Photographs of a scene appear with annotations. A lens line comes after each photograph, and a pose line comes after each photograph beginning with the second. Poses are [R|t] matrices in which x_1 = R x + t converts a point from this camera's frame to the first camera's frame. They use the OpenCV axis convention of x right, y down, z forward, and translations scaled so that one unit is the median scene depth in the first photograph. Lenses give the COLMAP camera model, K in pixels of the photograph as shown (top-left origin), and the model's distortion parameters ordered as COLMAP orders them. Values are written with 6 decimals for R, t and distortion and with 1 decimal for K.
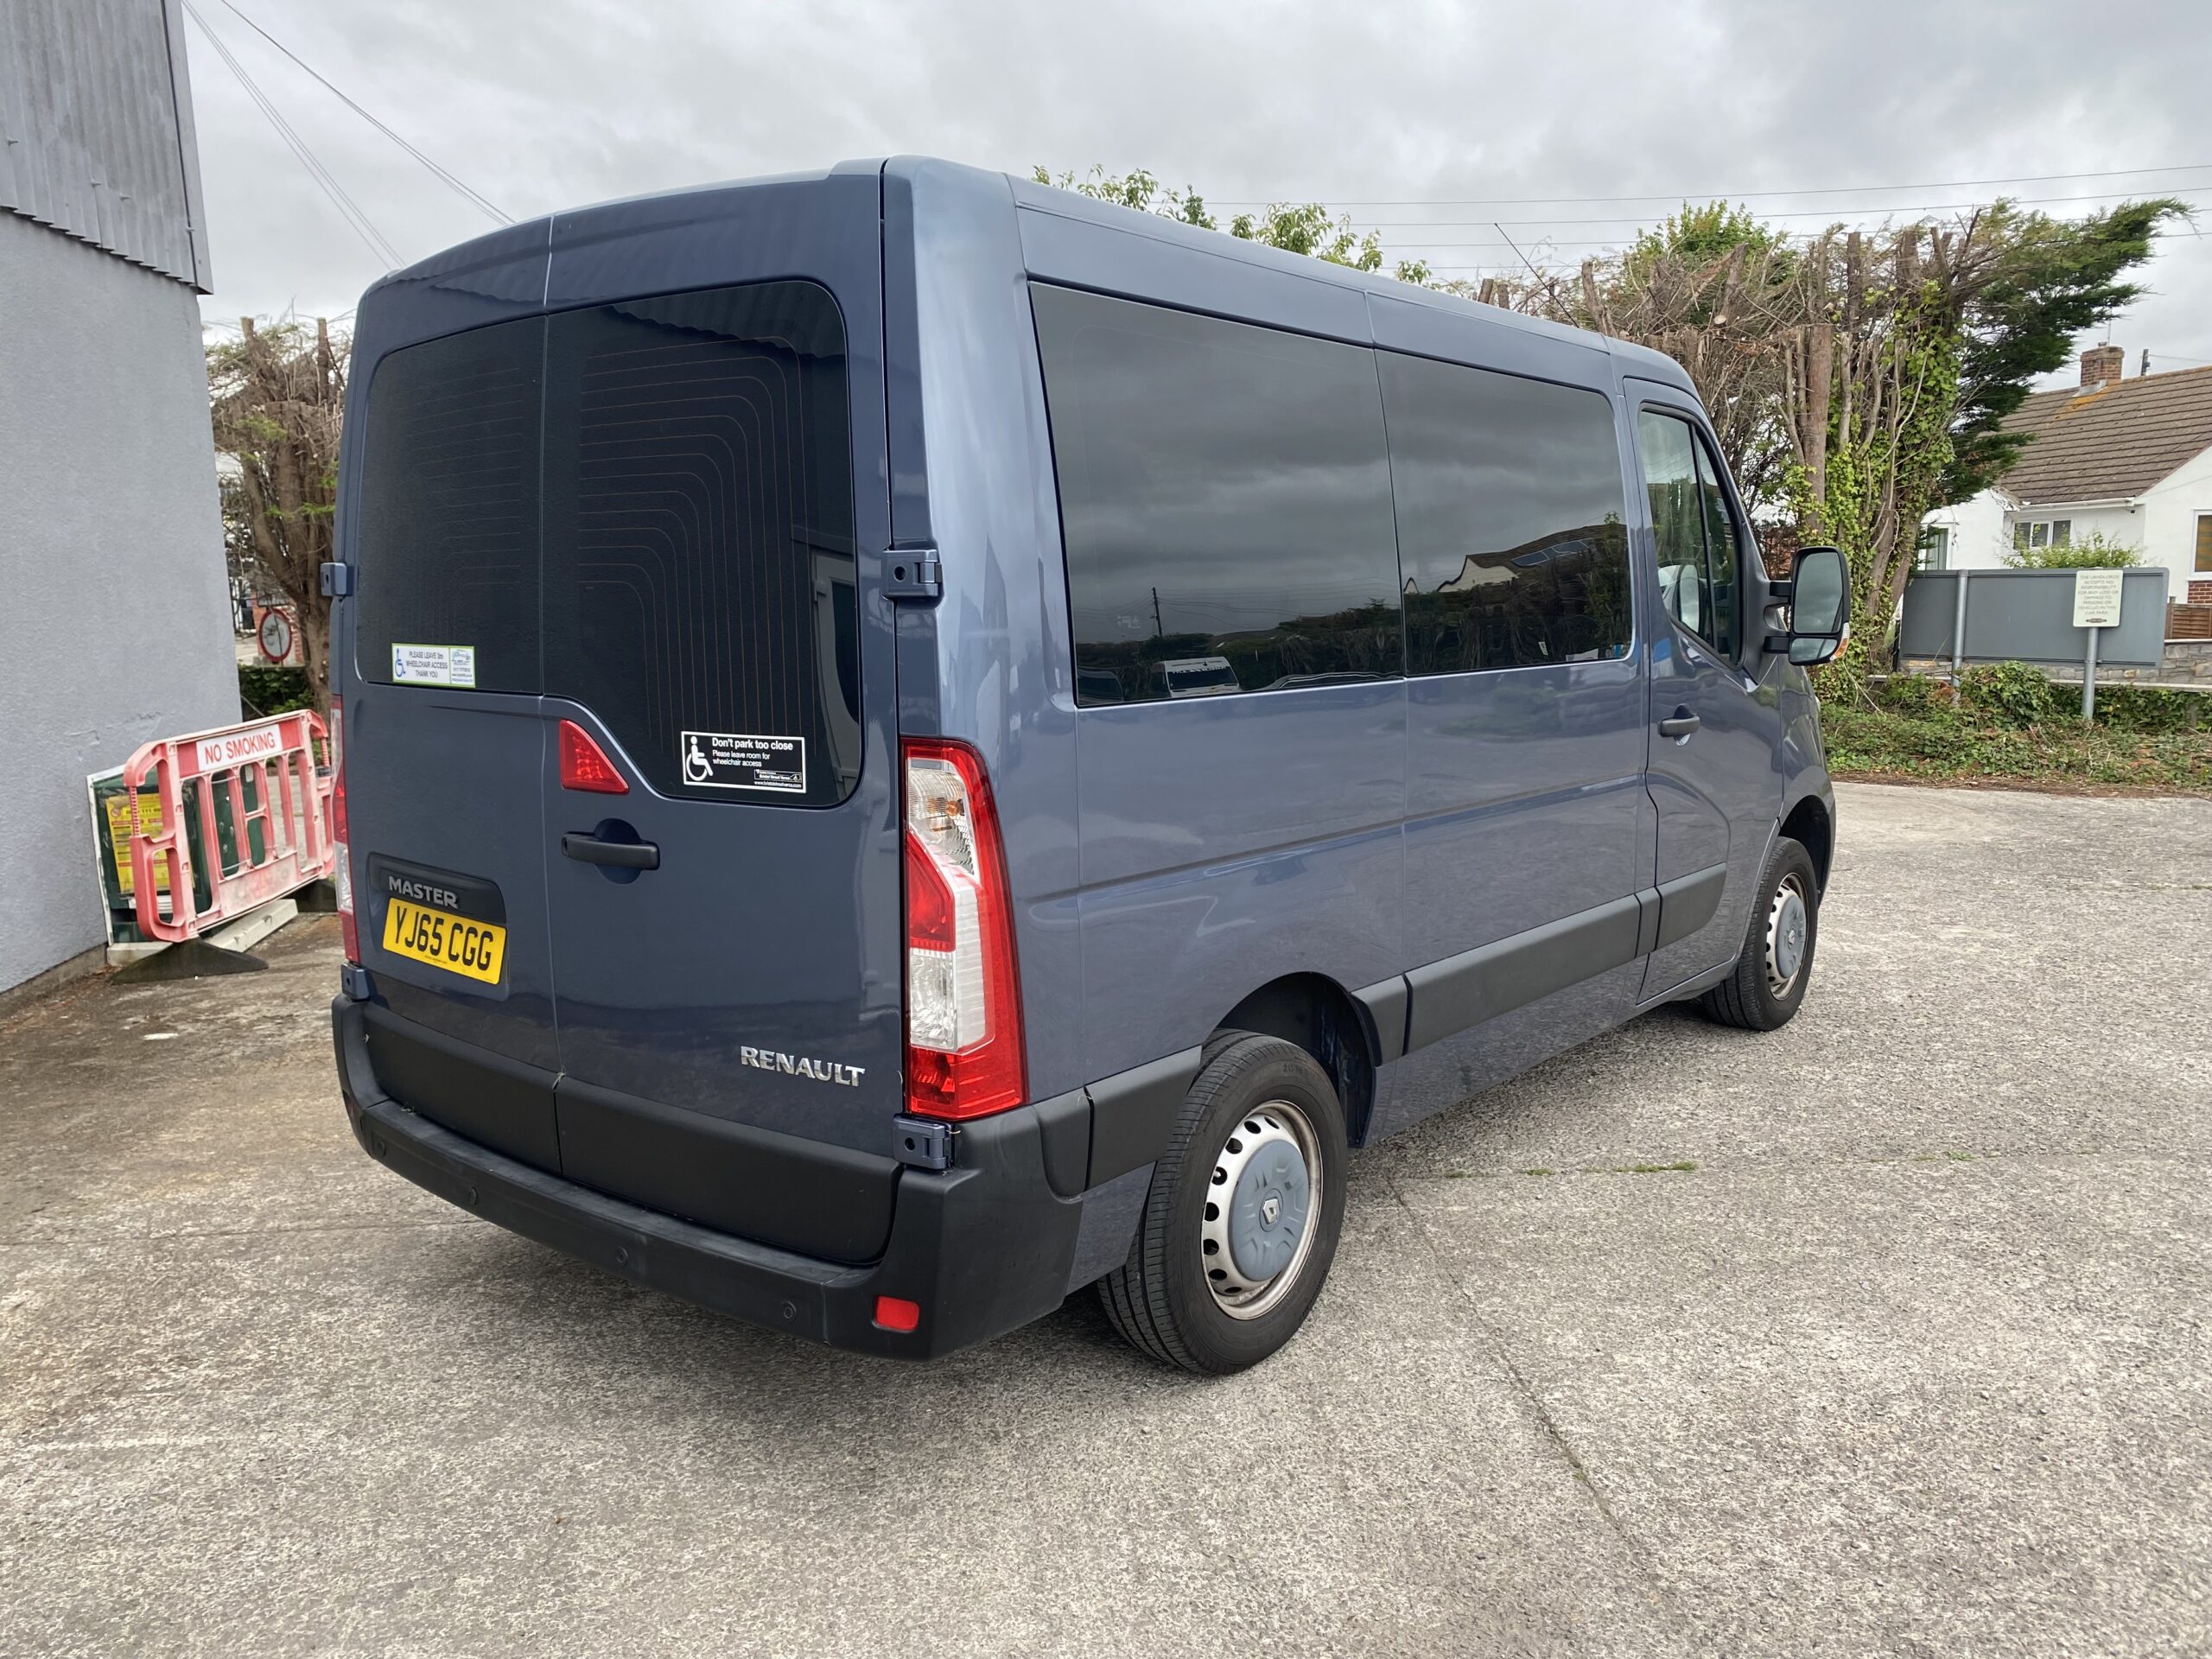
lens RADIAL K [[1709.8, 0, 1106.0], [0, 1709.8, 829.5], [0, 0, 1]] dist [0.030115, -0.014457]
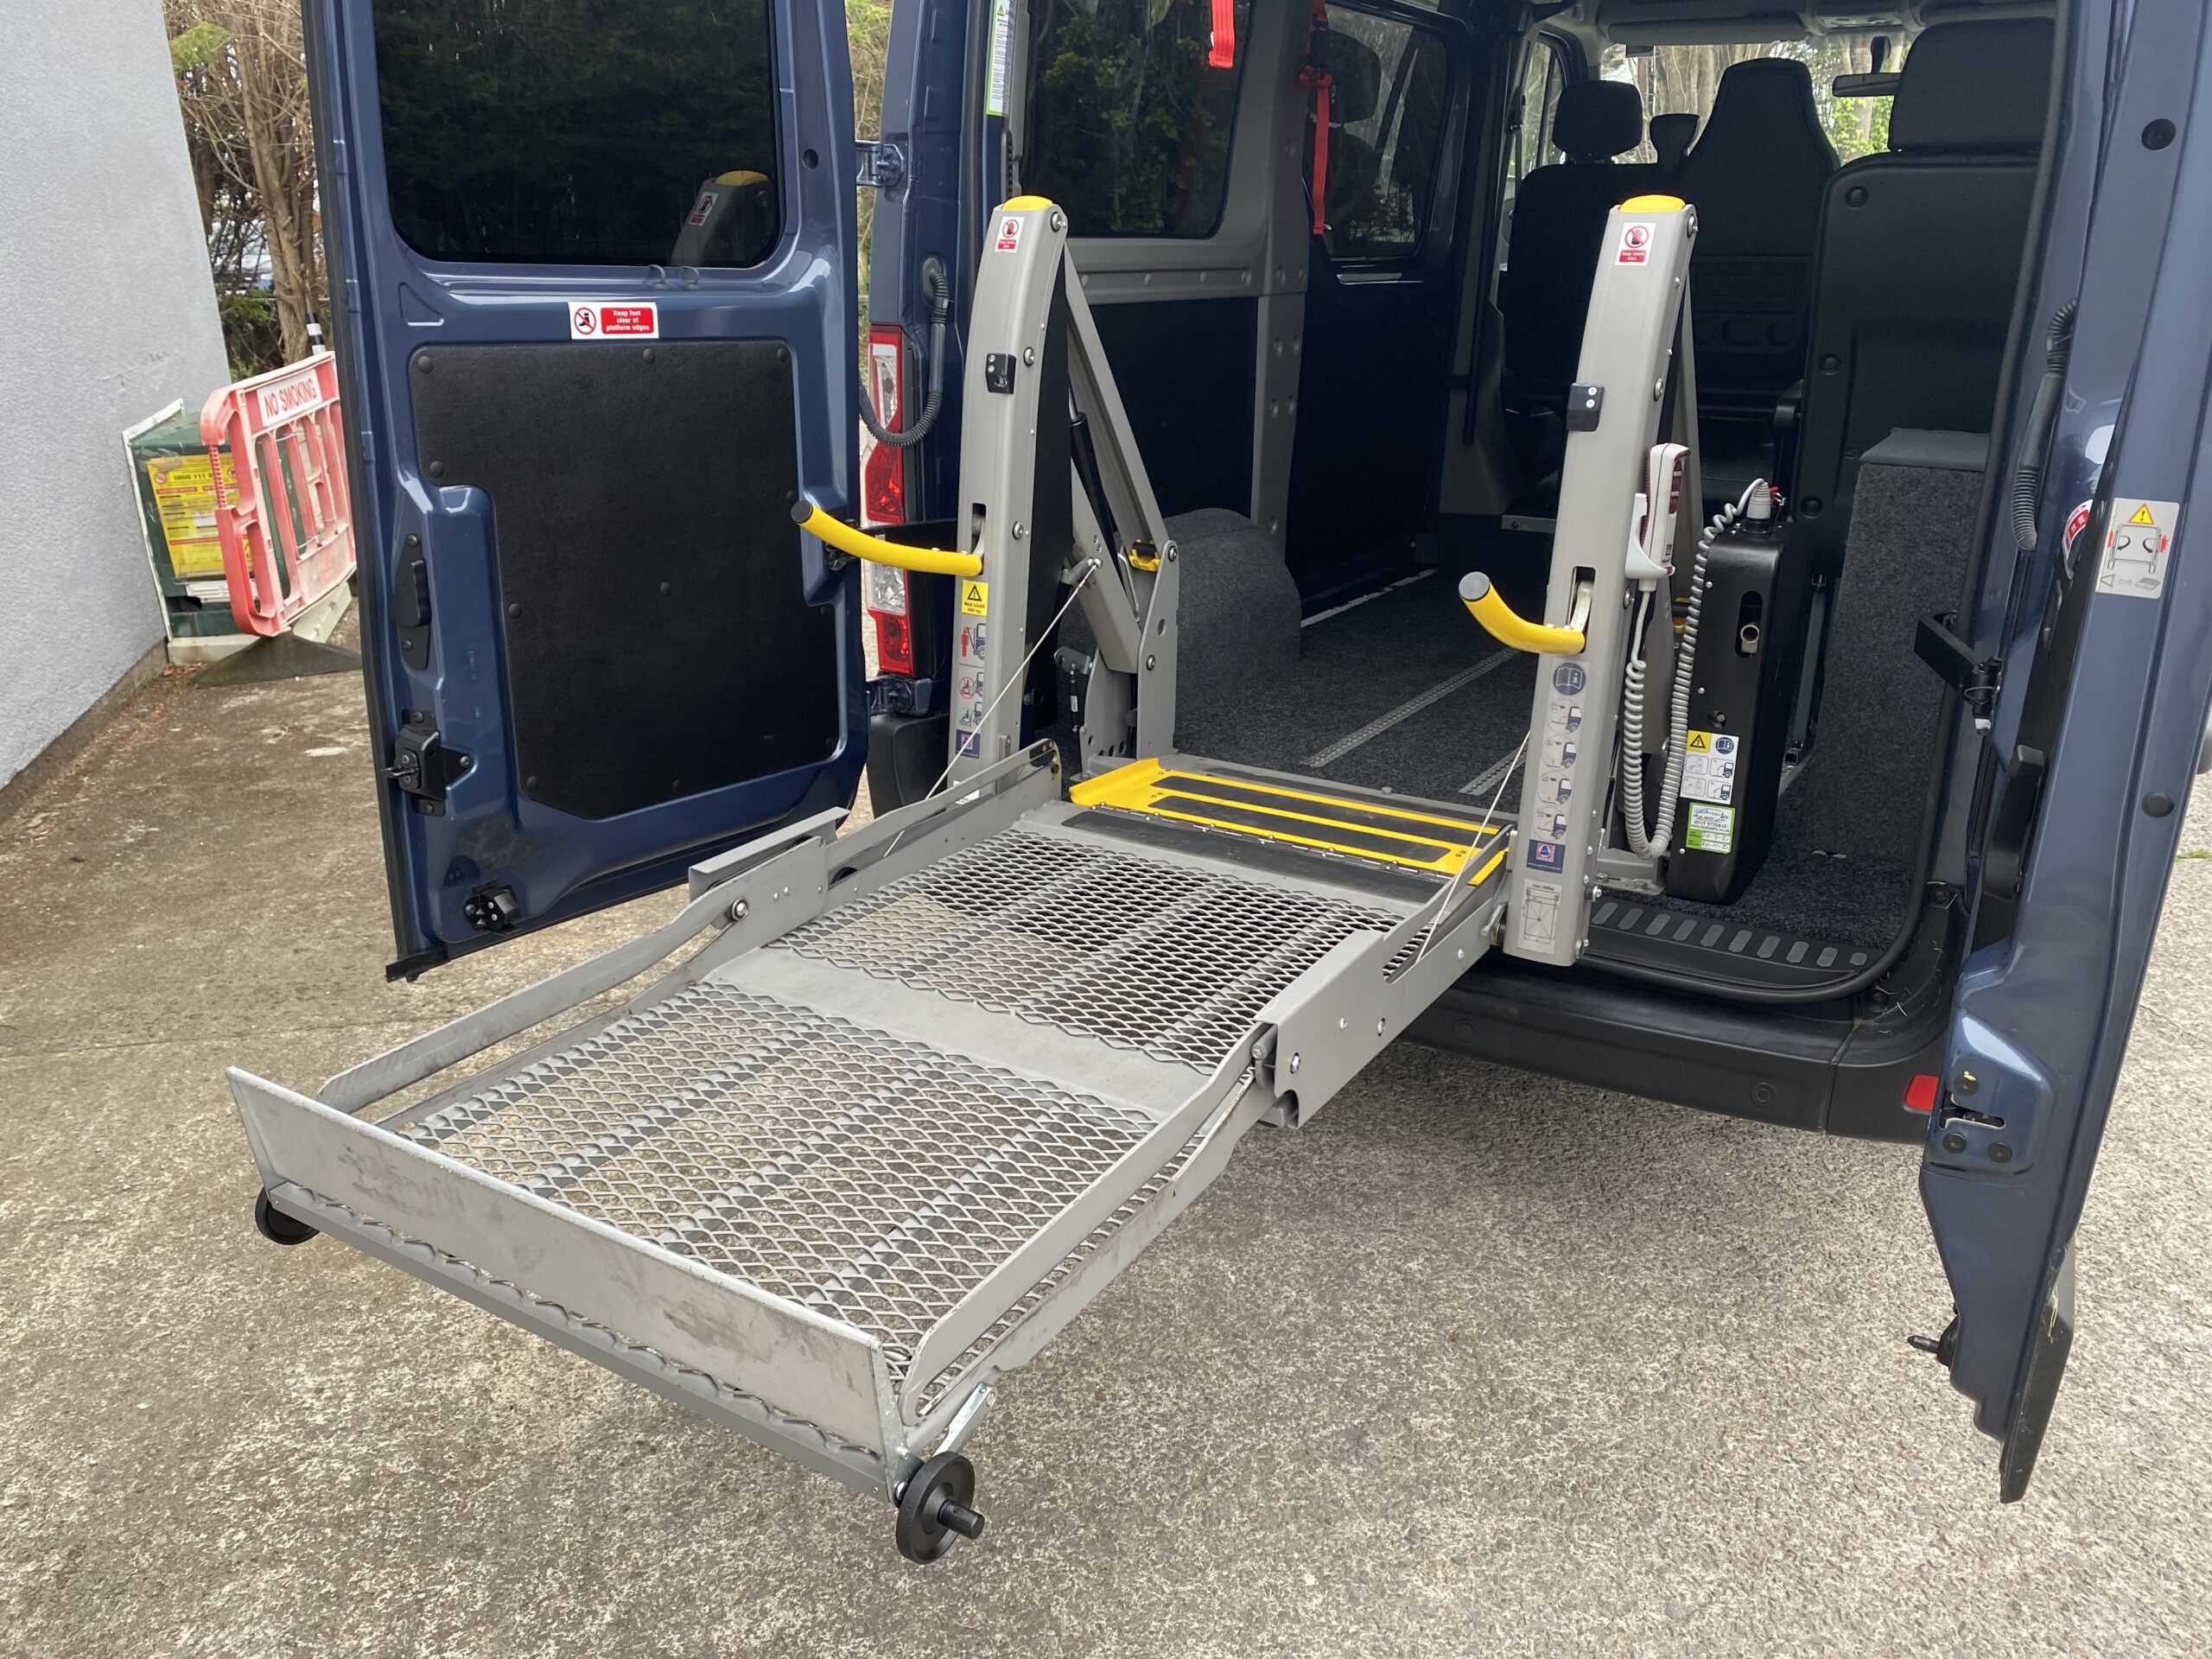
lens RADIAL K [[1709.8, 0, 1106.0], [0, 1709.8, 829.5], [0, 0, 1]] dist [0.030115, -0.014457]
pose [[0.989540, -0.031230, 0.140835, -0.579984], [0.003603, 0.981332, 0.192289, -0.004387], [-0.144211, -0.189771, 0.971180, 0.249556]]
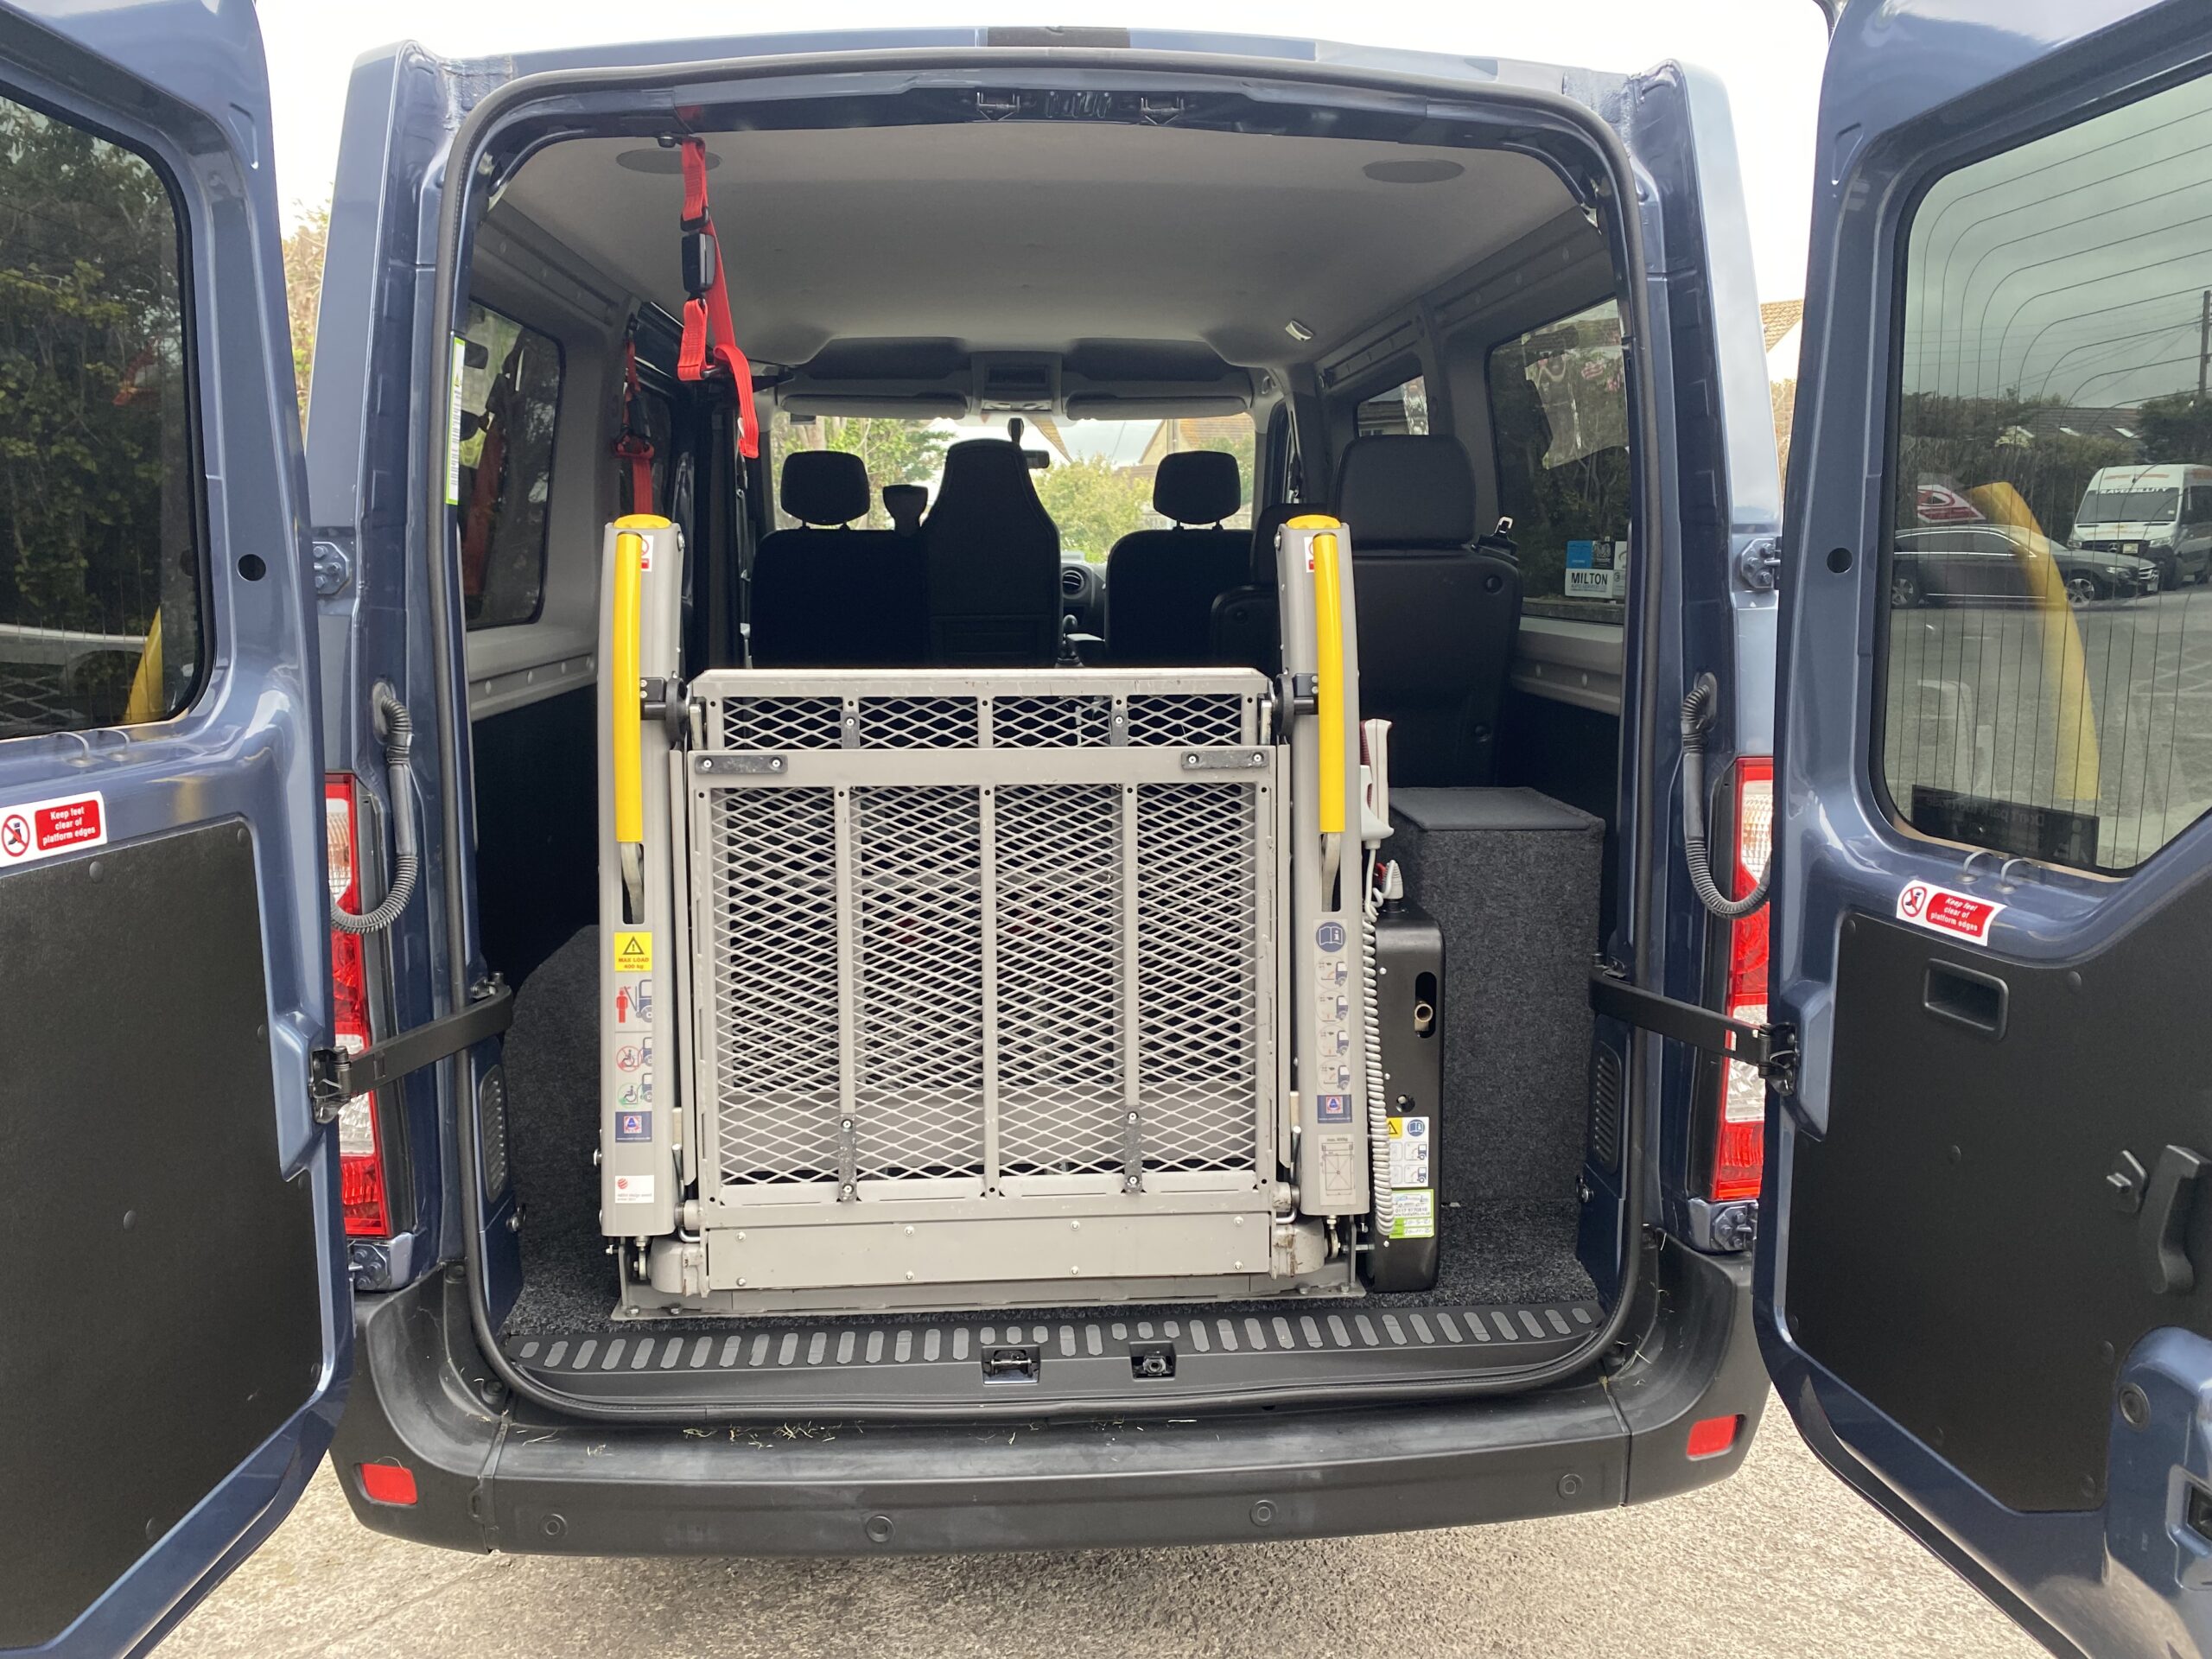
lens RADIAL K [[1709.8, 0, 1106.0], [0, 1709.8, 829.5], [0, 0, 1]] dist [0.030115, -0.014457]
pose [[0.723060, -0.105624, 0.682663, -0.810298], [0.097114, 0.993969, 0.050930, -0.079584], [-0.683925, 0.029470, 0.728957, 0.523588]]
